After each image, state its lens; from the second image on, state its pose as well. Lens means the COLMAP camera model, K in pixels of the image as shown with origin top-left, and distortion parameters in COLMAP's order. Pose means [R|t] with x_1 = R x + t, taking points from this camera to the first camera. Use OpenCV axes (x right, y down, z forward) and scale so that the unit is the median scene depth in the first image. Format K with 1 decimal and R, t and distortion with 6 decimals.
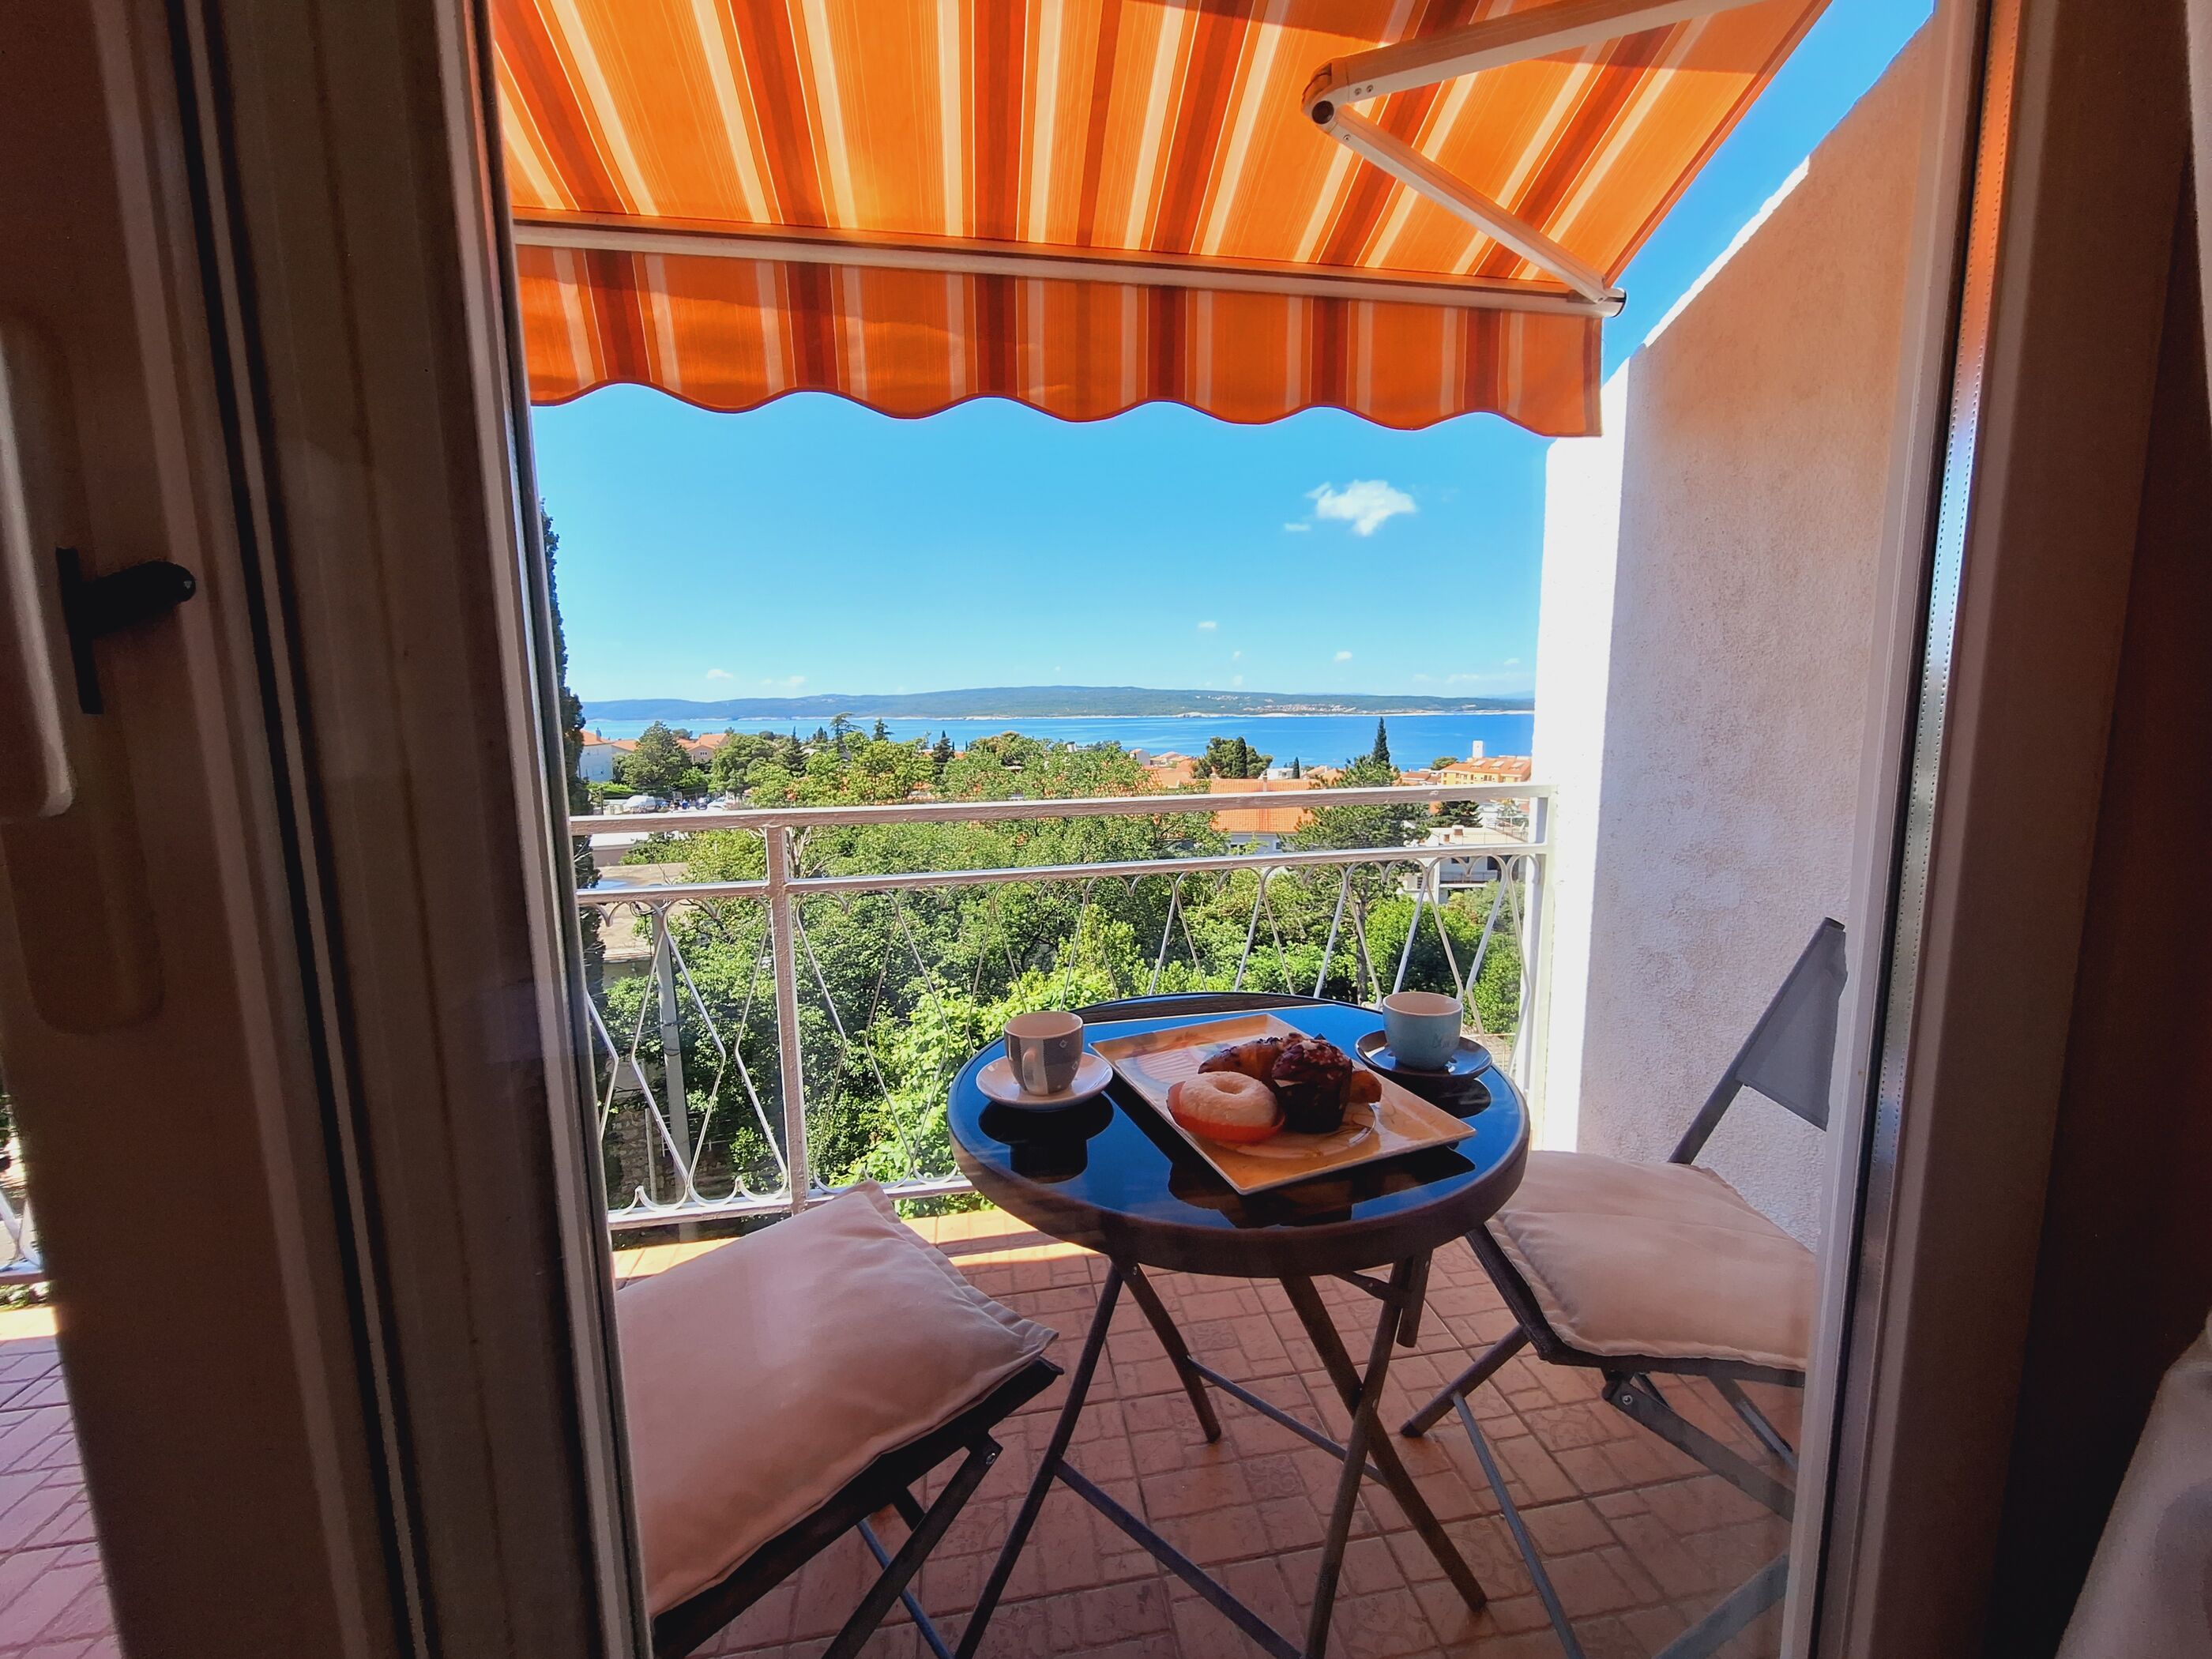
lens RADIAL K [[872.7, 0, 1101.1], [0, 872.7, 824.3], [0, 0, 1]] dist [-0.008290, 0.000161]
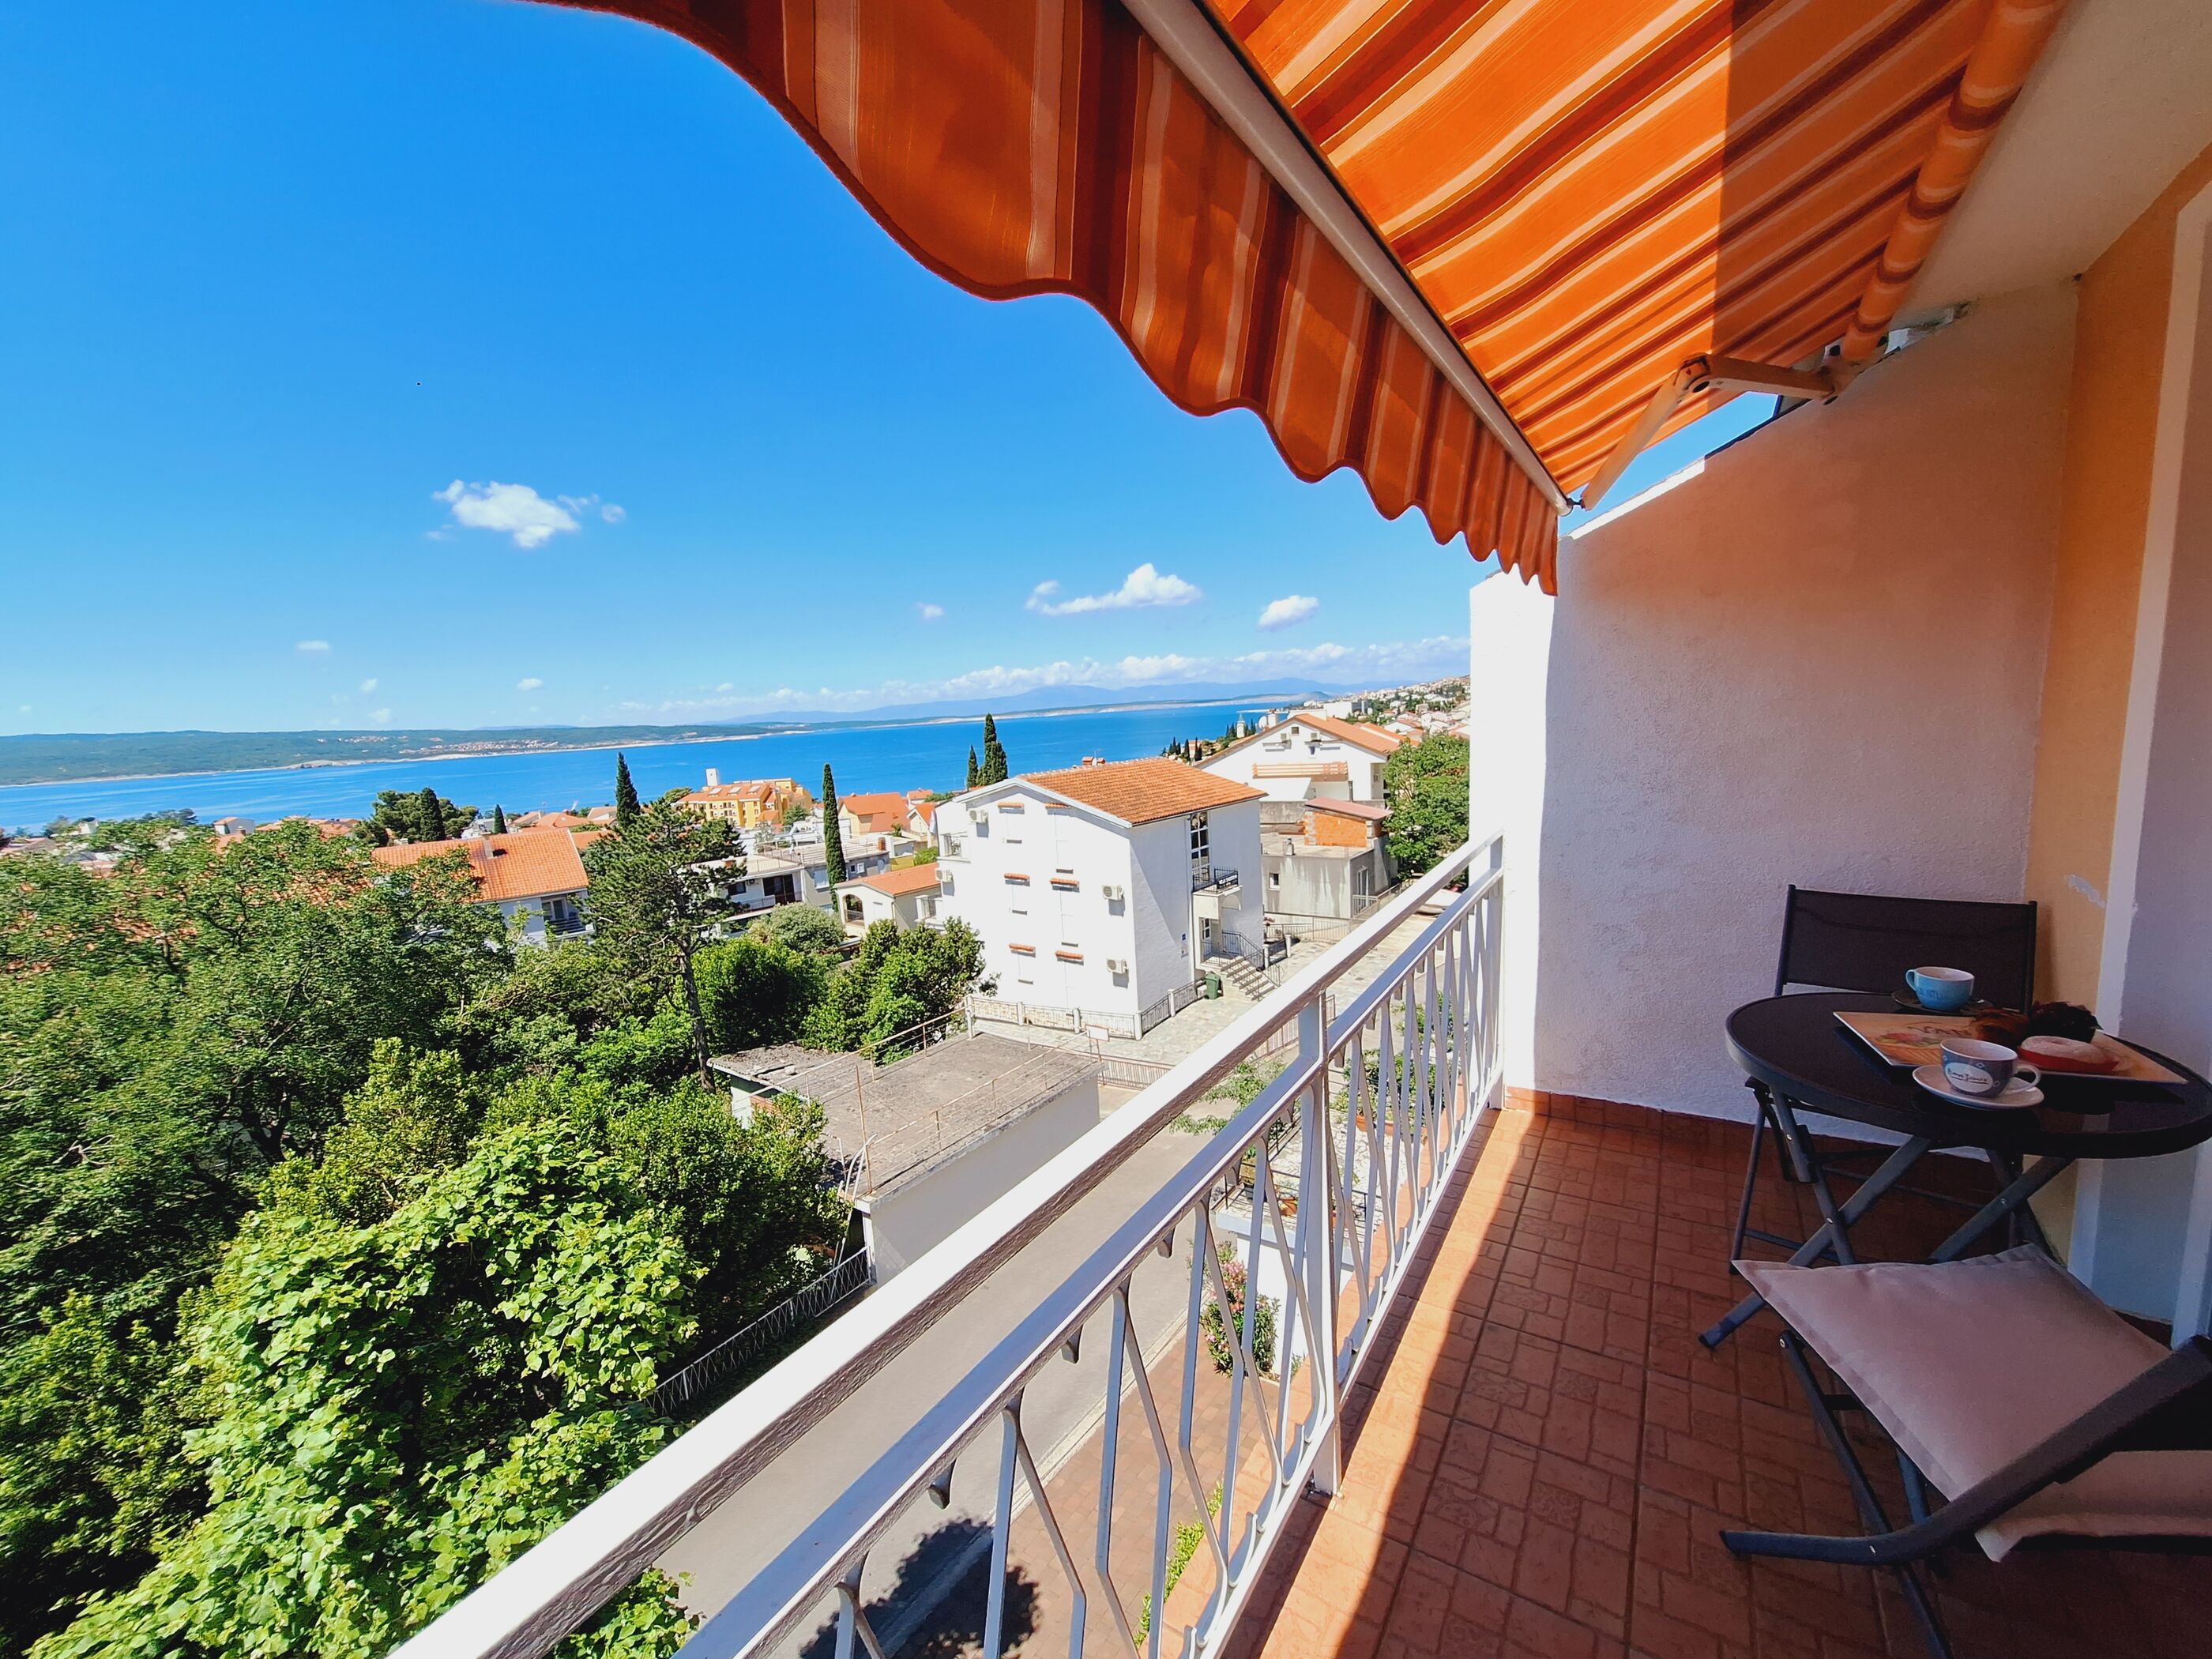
lens RADIAL K [[872.7, 0, 1104.7], [0, 872.7, 838.7], [0, 0, 1]] dist [-0.008290, 0.000161]
pose [[0.673859, -0.127916, 0.727703, -0.206767], [0.140503, 0.989113, 0.043760, -0.038475], [-0.725378, 0.072756, 0.684495, 0.108616]]
